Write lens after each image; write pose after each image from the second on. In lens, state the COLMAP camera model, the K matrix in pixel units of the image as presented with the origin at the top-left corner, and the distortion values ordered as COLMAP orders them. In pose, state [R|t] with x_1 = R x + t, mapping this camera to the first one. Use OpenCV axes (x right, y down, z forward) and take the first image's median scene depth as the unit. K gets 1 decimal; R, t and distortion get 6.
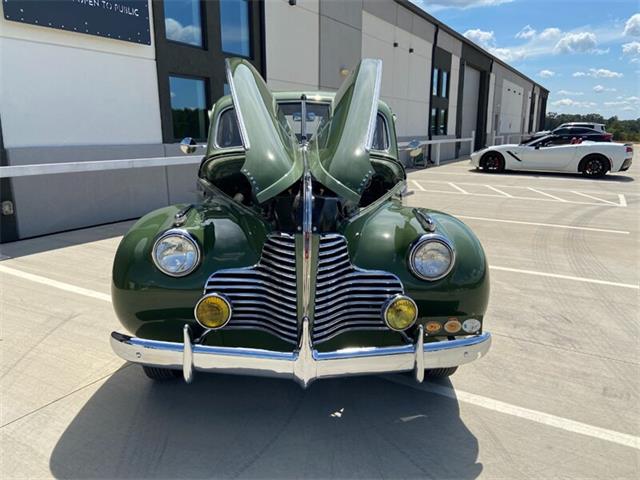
lens RADIAL K [[486.7, 0, 324.0], [0, 486.7, 227.5], [0, 0, 1]] dist [0.102613, -0.130763]
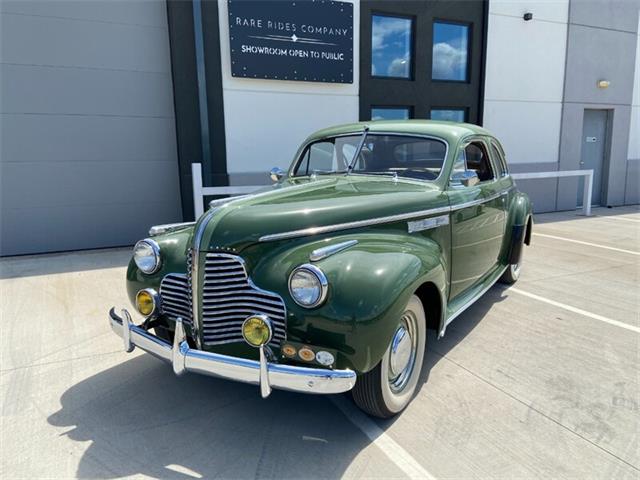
lens RADIAL K [[486.7, 0, 322.9], [0, 486.7, 235.1], [0, 0, 1]] dist [0.102613, -0.130763]
pose [[0.823278, 0.080911, -0.561843, 0.735047], [-0.096353, 0.995345, 0.002153, -0.047318], [0.559402, 0.052363, 0.827241, 0.130615]]
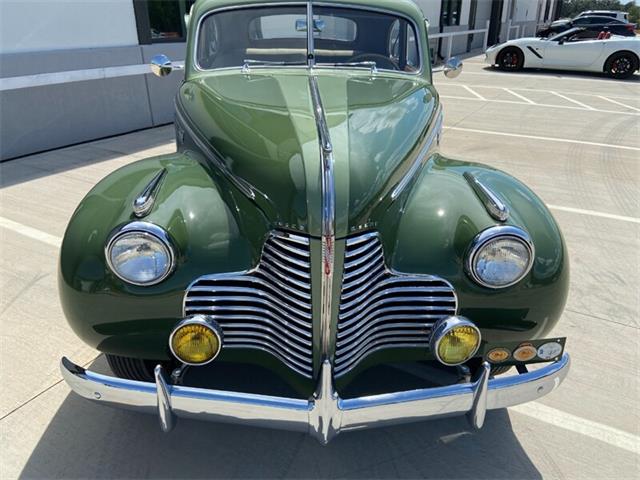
lens RADIAL K [[486.7, 0, 318.0], [0, 486.7, 229.1], [0, 0, 1]] dist [0.102613, -0.130763]
pose [[0.999986, 0.001885, -0.004954, -0.036267], [-0.000805, 0.977790, 0.209585, -0.114938], [0.005239, -0.209578, 0.977778, 0.274651]]
